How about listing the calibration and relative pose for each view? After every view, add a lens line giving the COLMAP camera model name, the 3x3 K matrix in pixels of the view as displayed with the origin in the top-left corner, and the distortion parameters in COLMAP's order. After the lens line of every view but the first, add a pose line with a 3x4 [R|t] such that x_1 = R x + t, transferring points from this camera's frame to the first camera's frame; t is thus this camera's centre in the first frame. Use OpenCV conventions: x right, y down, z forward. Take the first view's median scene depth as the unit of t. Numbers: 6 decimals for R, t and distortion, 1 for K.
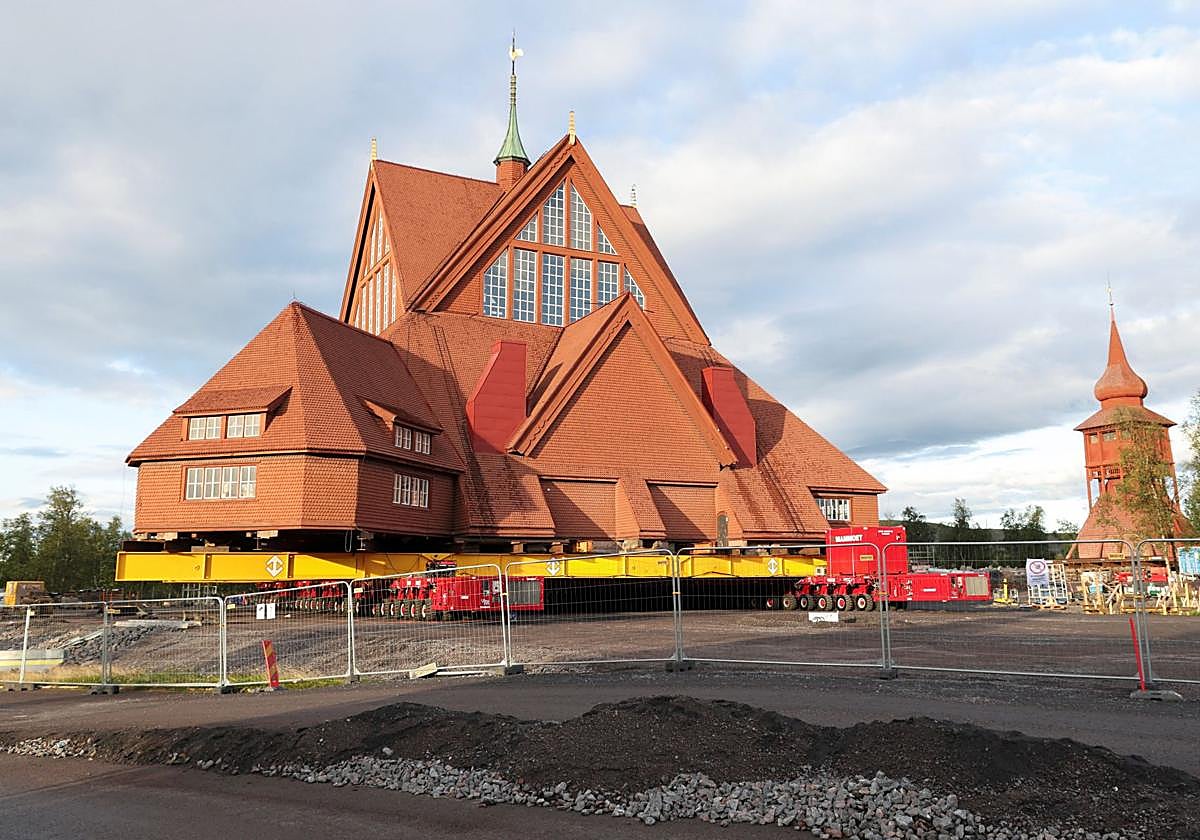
lens RADIAL K [[1043.4, 0, 622.8], [0, 1043.4, 365.2], [0, 0, 1]] dist [-0.012944, -0.005302]
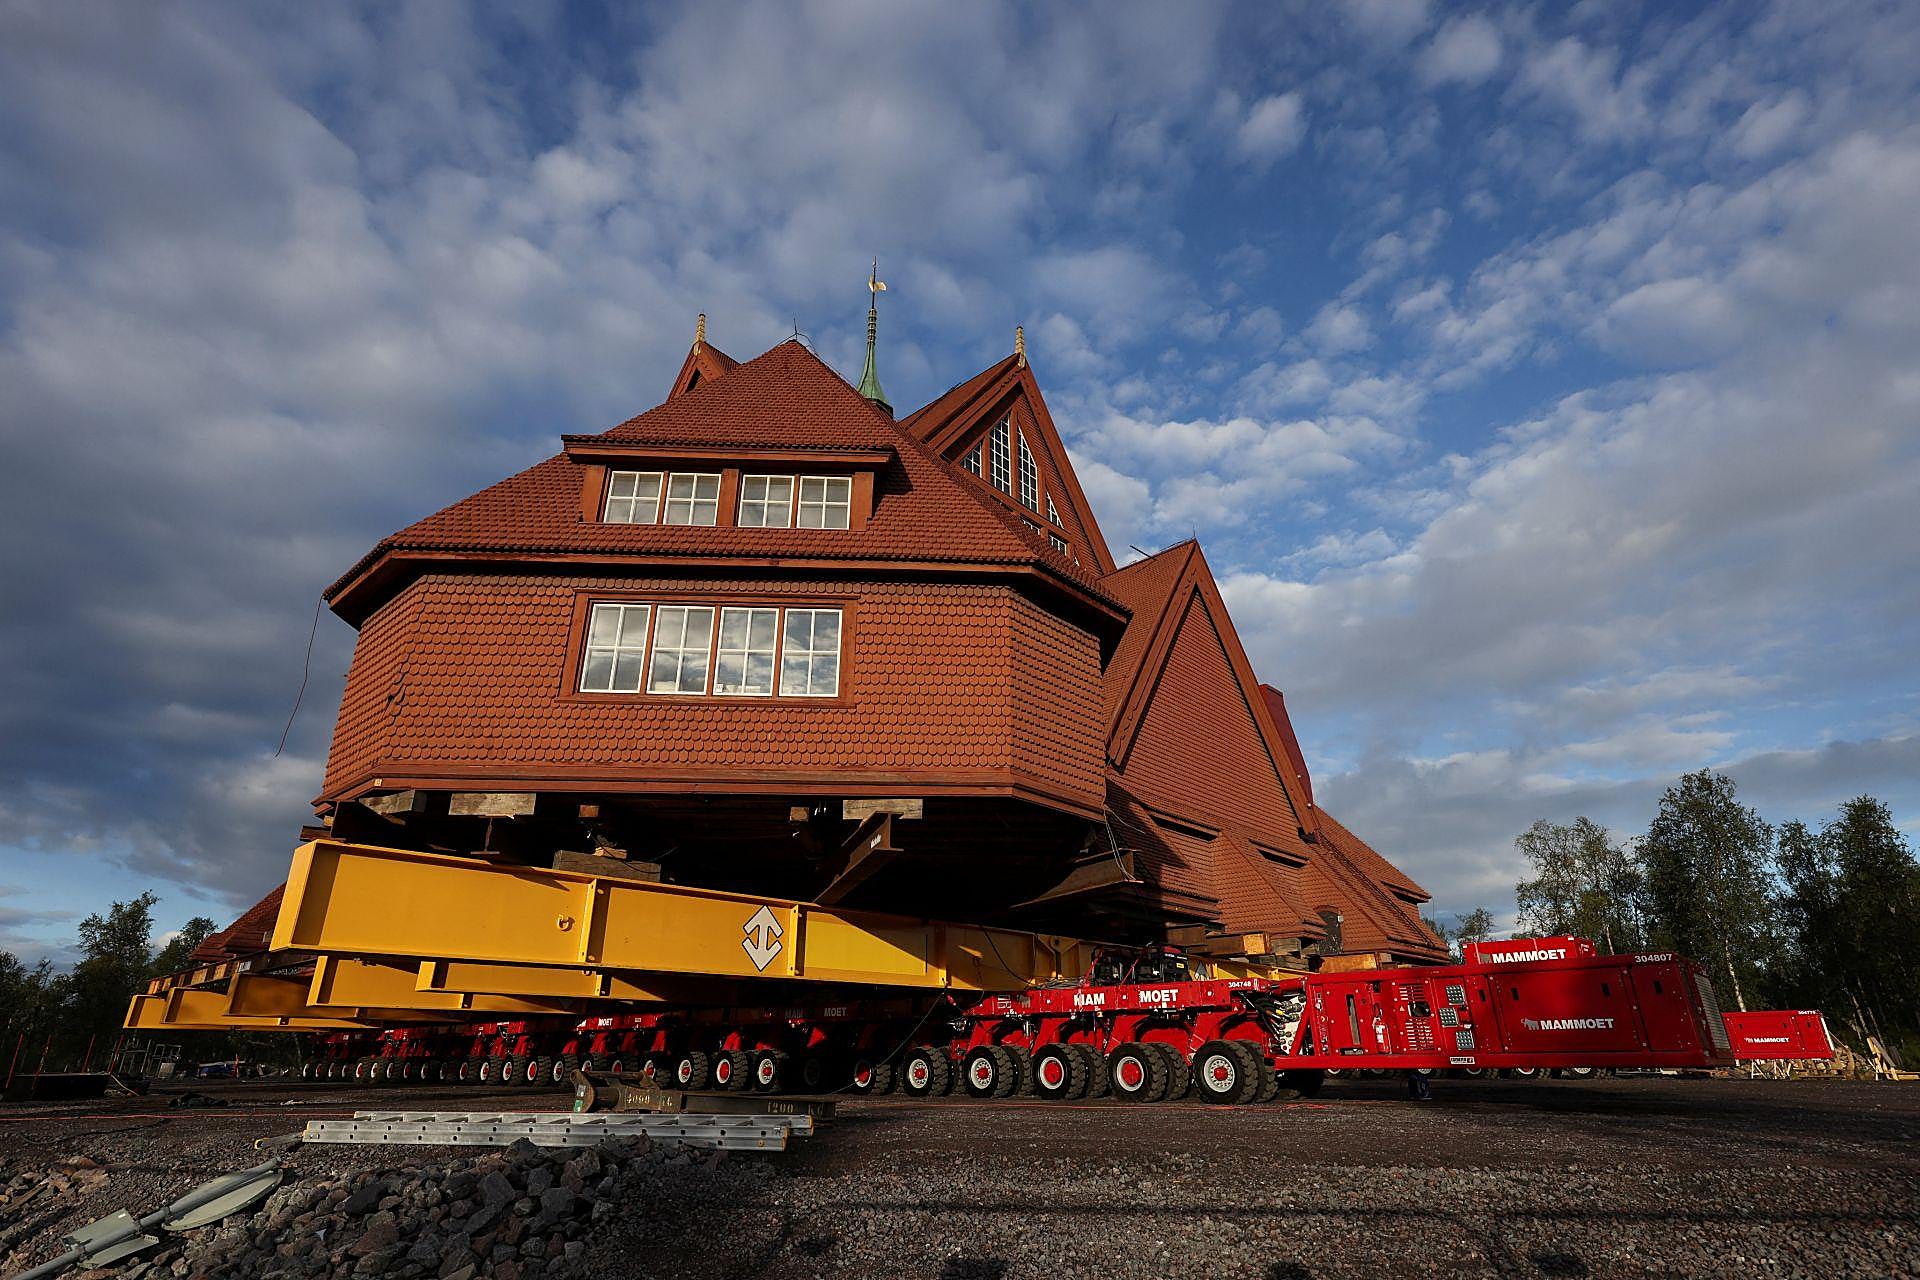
lens RADIAL K [[964.4, 0, 960.0], [0, 964.4, 640.0], [0, 0, 1]] dist [0.001525, -0.000542]
pose [[0.941968, 0.137393, 0.306298, -0.316305], [-0.072108, 0.973925, -0.215107, 0.131786], [-0.327866, 0.180537, 0.927314, 0.541452]]
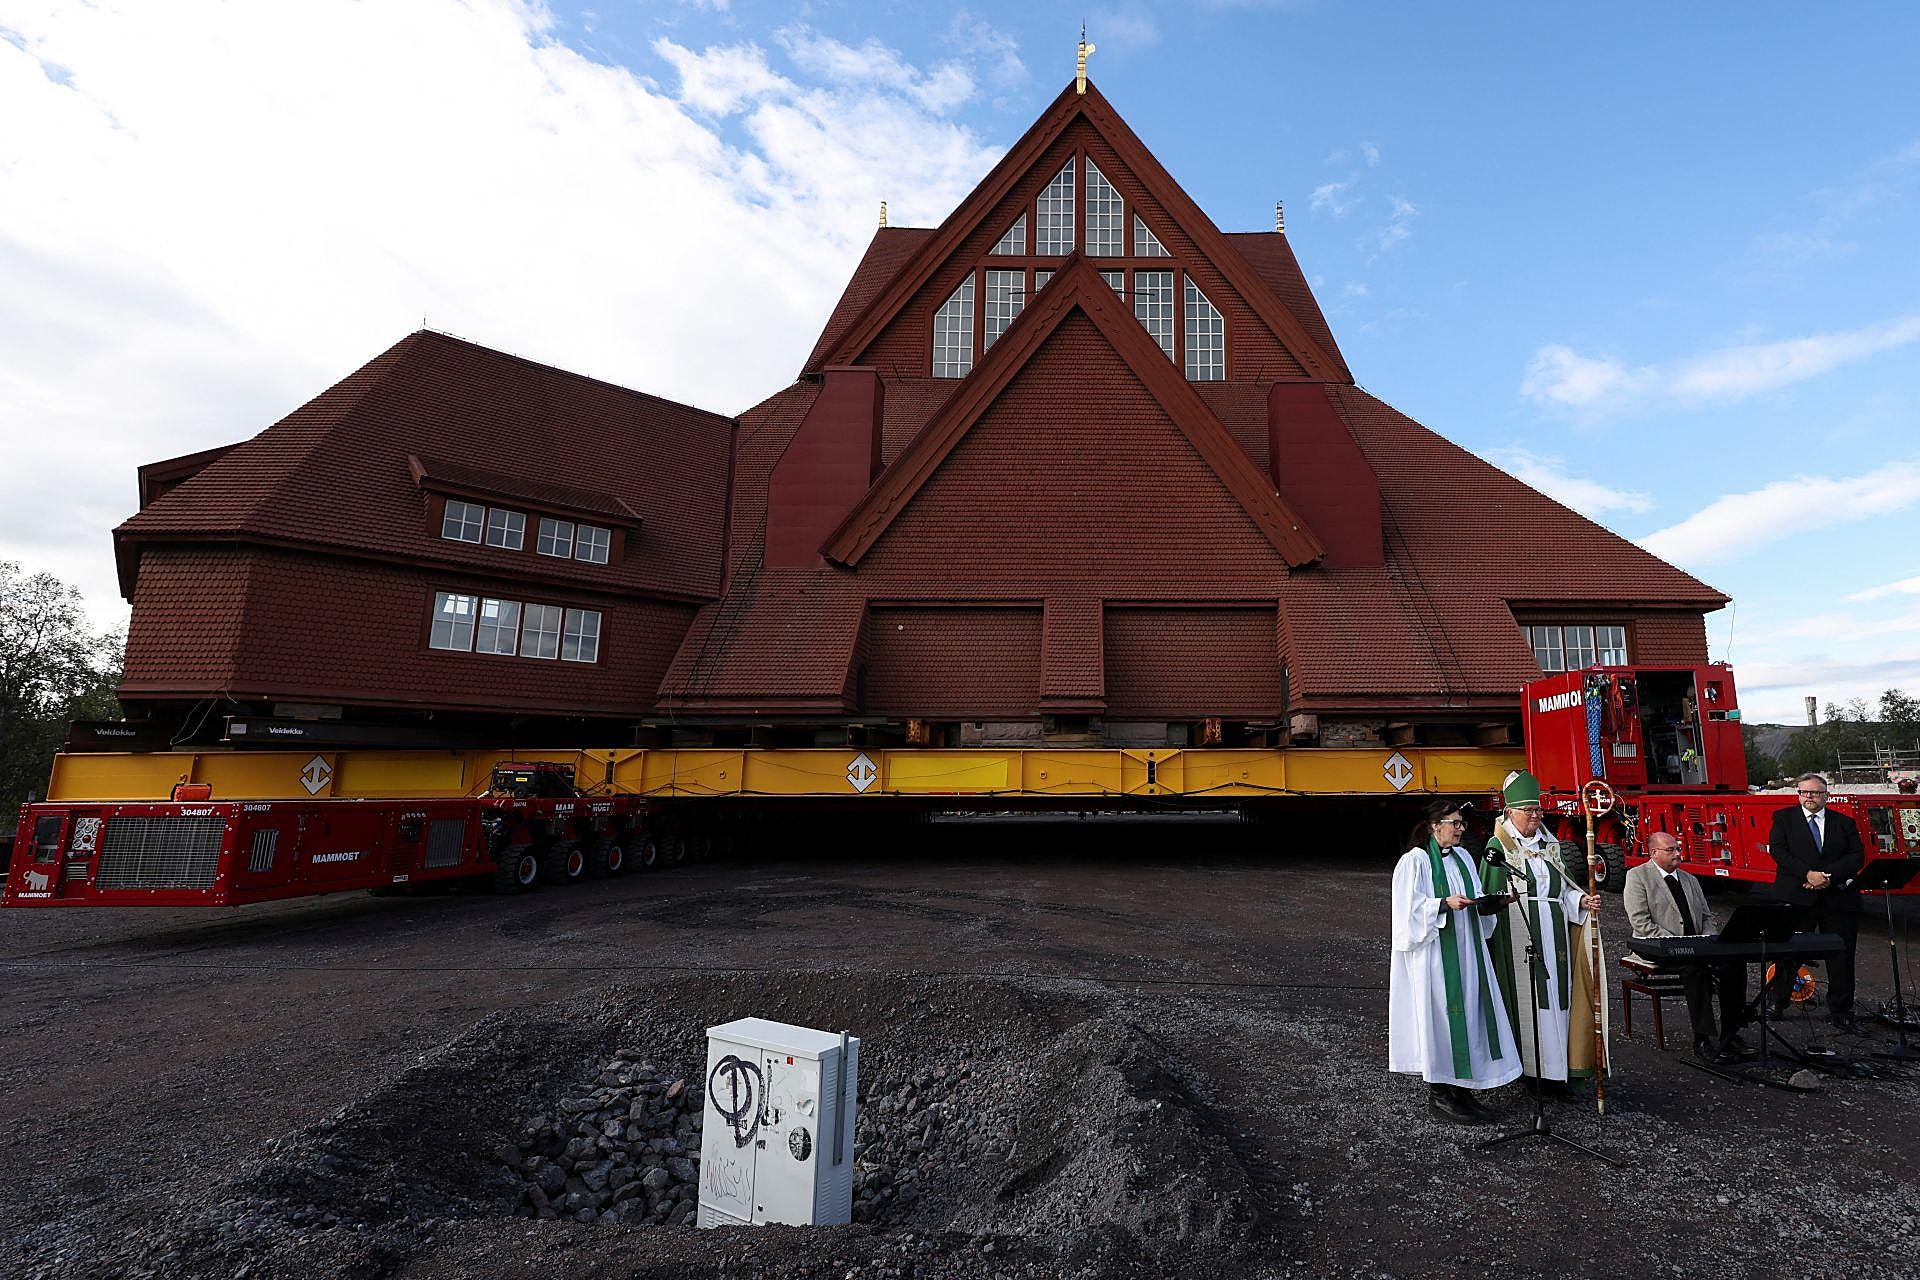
lens RADIAL K [[896.4, 0, 1106.5], [0, 896.4, 628.2], [0, 0, 1]] dist [-0.002040, -0.000662]
pose [[0.889580, -0.074100, -0.450729, 0.218389], [0.088309, 0.996037, 0.010541, 0.120943], [0.448162, -0.049181, 0.892598, 0.627013]]
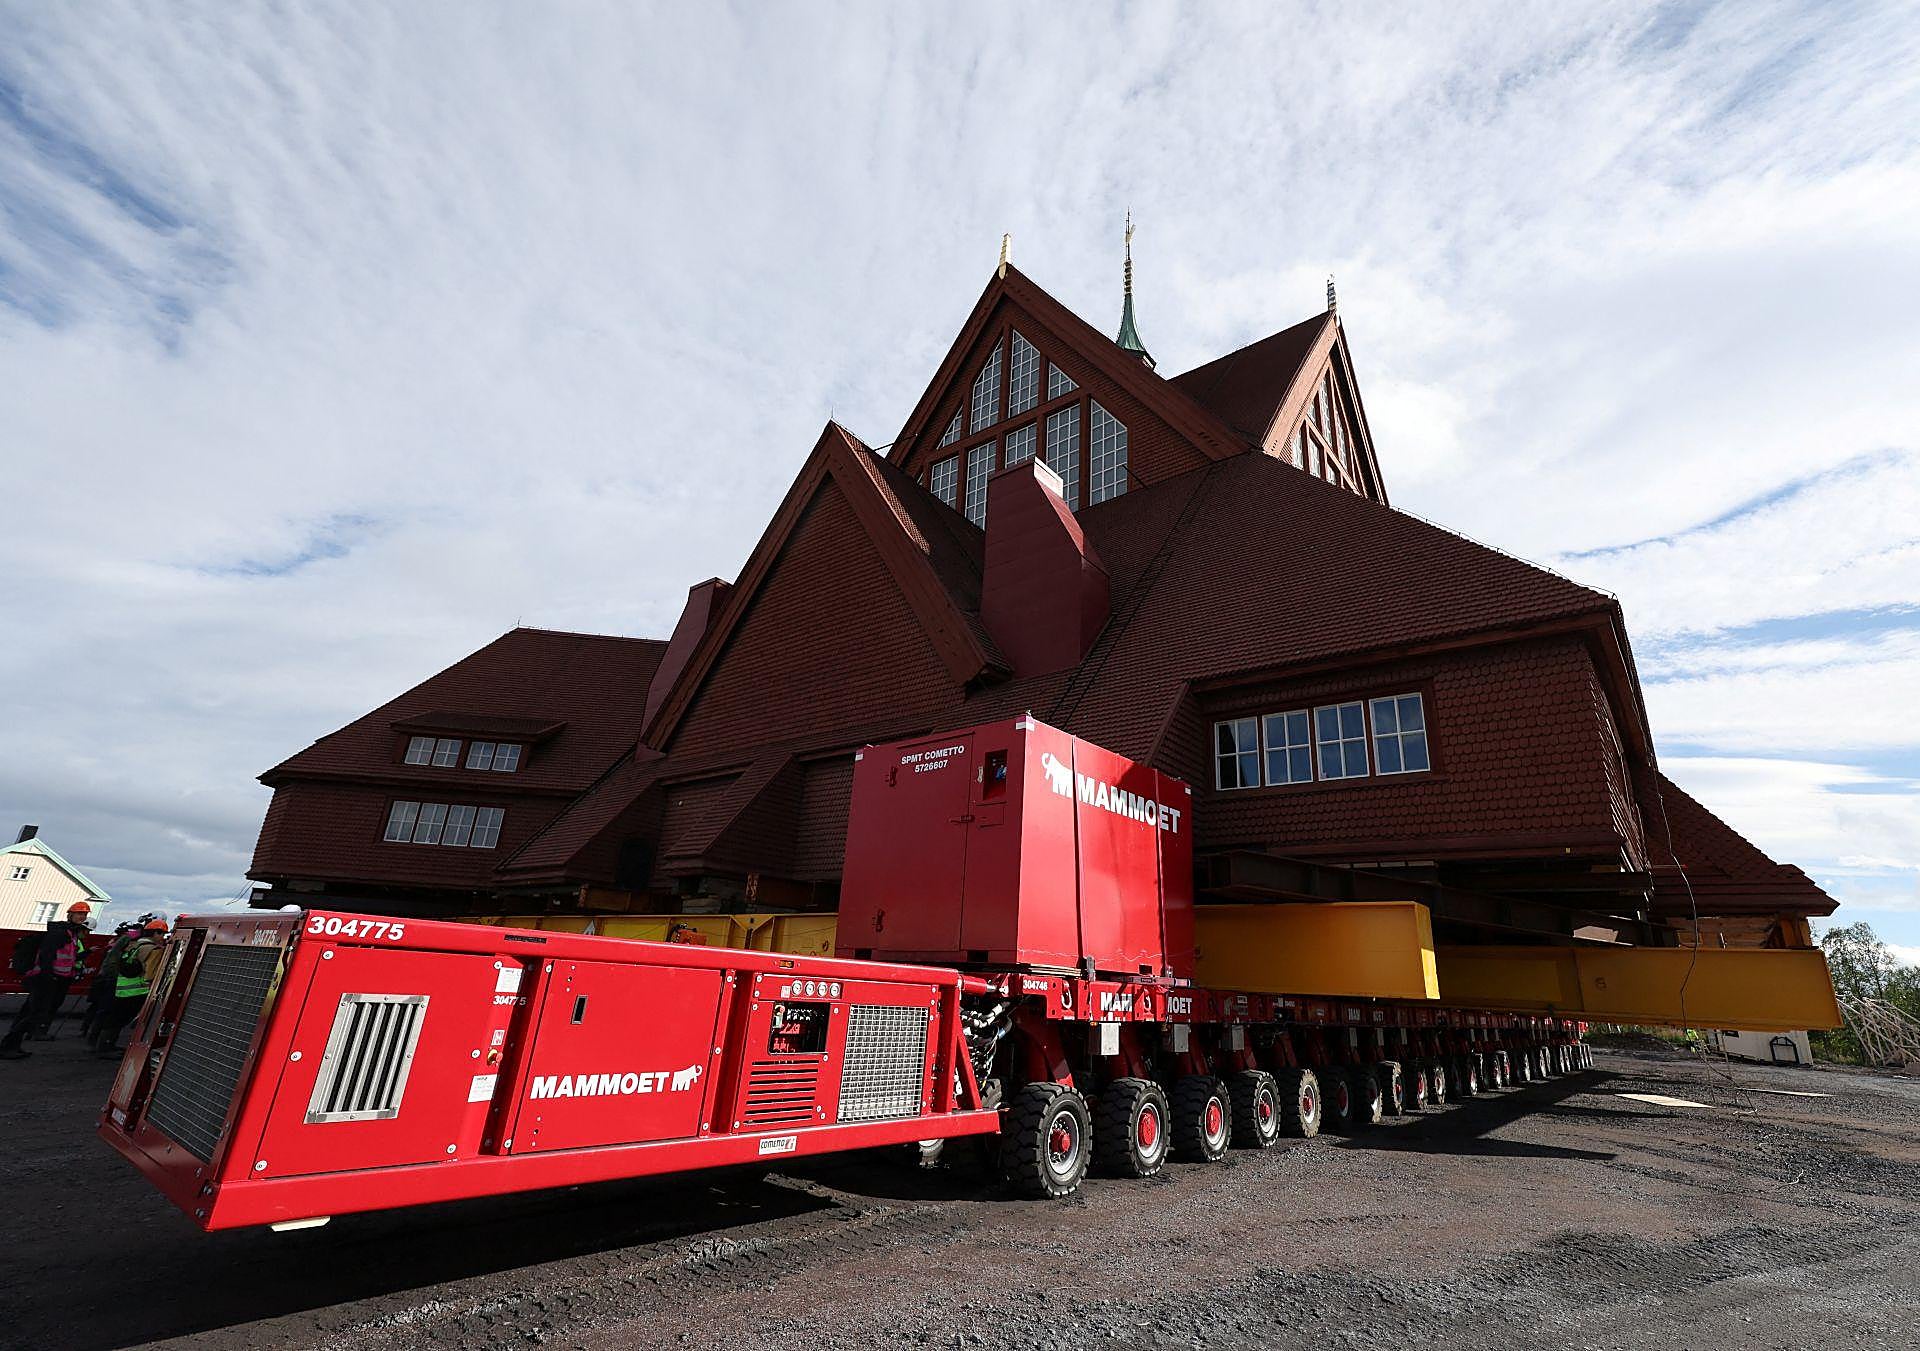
lens RADIAL K [[866.4, 0, 991.4], [0, 866.4, 666.2], [0, 0, 1]] dist [0.000704, 0.000056]
pose [[0.392904, -0.295855, -0.870687, 0.413781], [0.129862, 0.955194, -0.265969, 0.190011], [0.910364, -0.008569, 0.413720, 0.934609]]
